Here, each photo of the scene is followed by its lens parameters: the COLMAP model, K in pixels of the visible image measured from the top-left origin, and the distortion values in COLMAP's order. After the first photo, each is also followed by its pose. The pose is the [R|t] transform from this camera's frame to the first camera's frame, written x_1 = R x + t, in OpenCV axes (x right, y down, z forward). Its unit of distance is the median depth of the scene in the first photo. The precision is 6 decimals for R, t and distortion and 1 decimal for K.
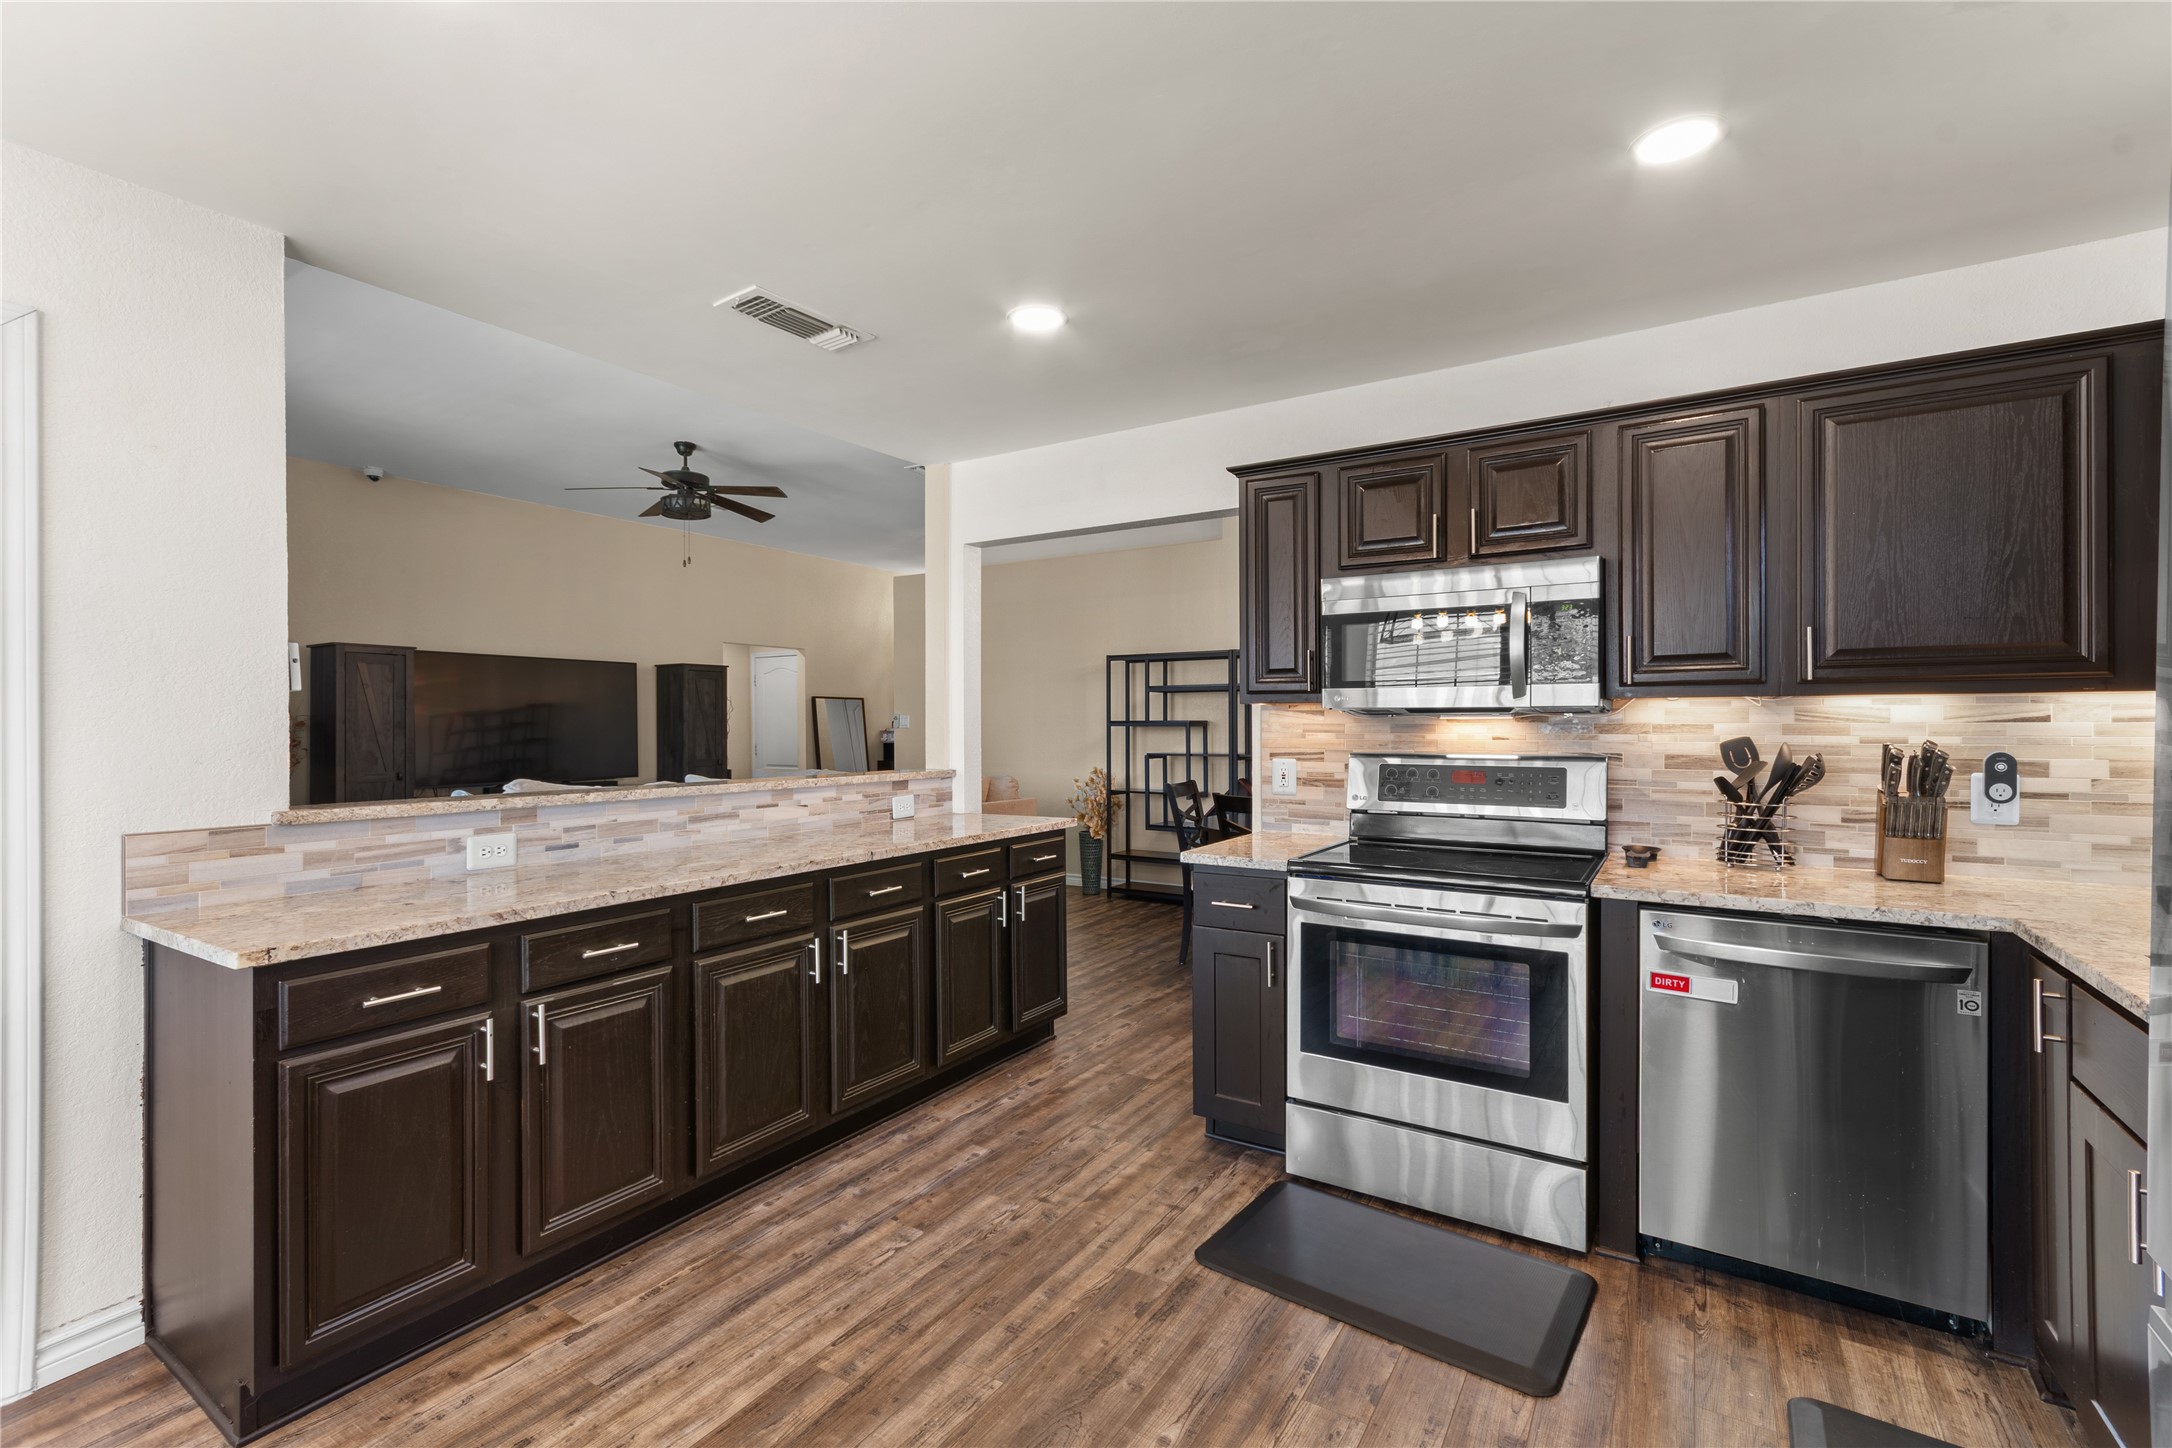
lens RADIAL K [[939.9, 0, 1112.4], [0, 939.9, 723.4], [0, 0, 1]] dist [0.000234, 0.000352]
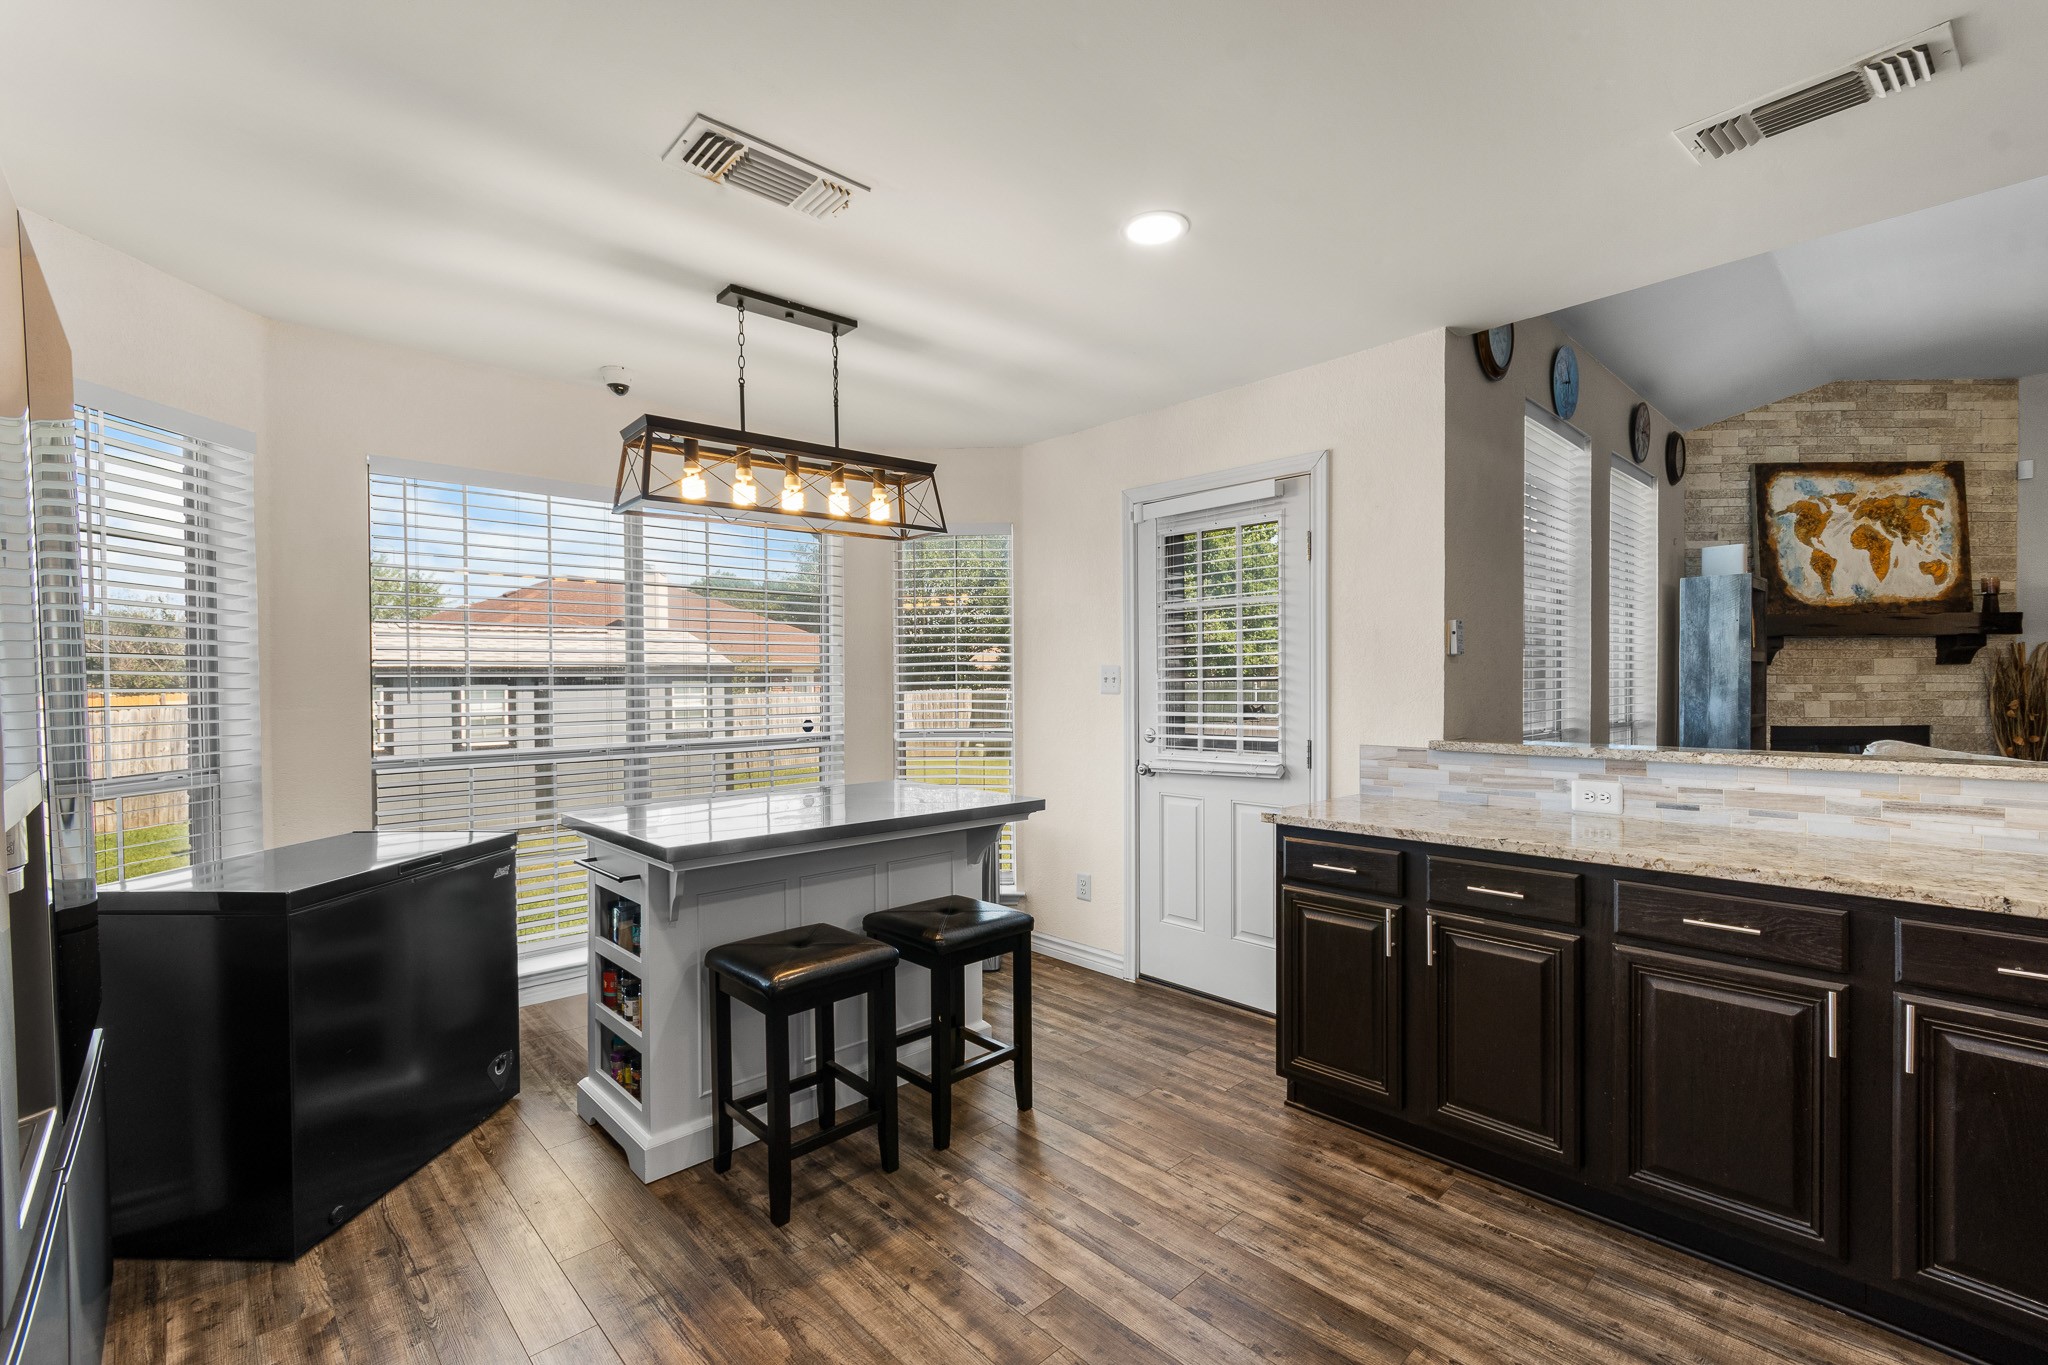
lens RADIAL K [[899.8, 0, 1024.4], [0, 899.8, 692.9], [0, 0, 1]] dist [0.001897, 0.000874]
pose [[-0.263929, 0.018860, -0.964358, 0.484185], [0.008659, 0.999815, 0.017183, -0.005444], [0.964503, -0.003815, -0.264043, 0.624682]]
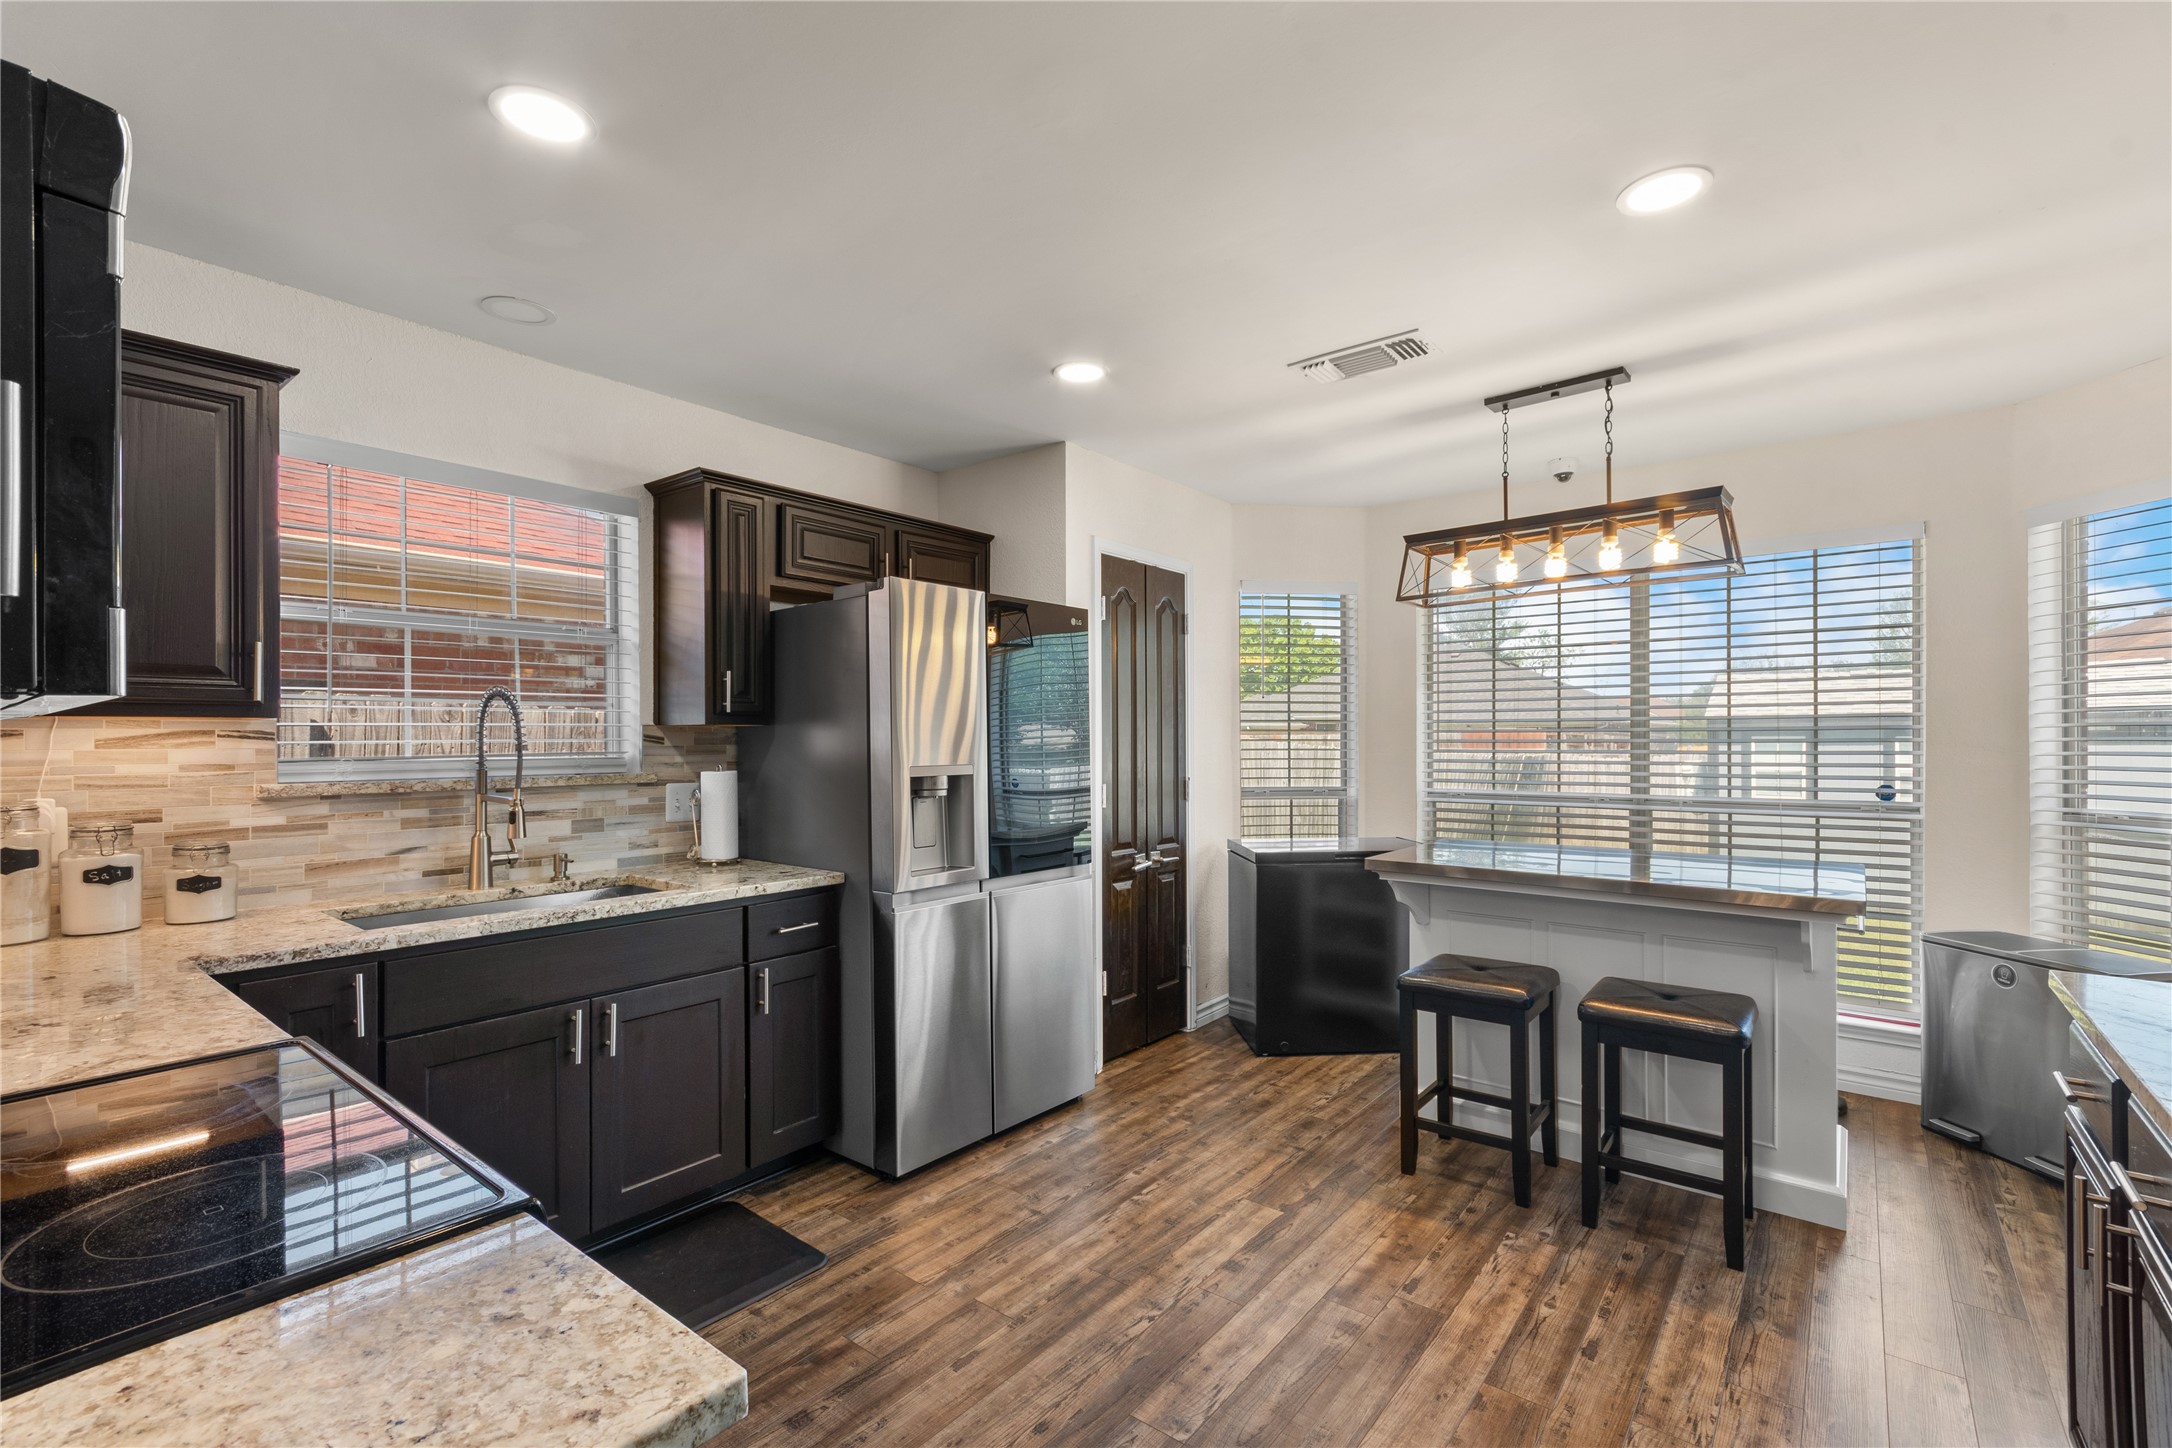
lens RADIAL K [[945.6, 0, 1076.2], [0, 945.6, 739.1], [0, 0, 1]] dist [0.002080, 0.000447]
pose [[-0.988977, 0.005794, 0.147959, -0.033593], [0.005866, 0.999983, 0.000053, -0.005529], [-0.147956, 0.000920, -0.988994, 1.316619]]
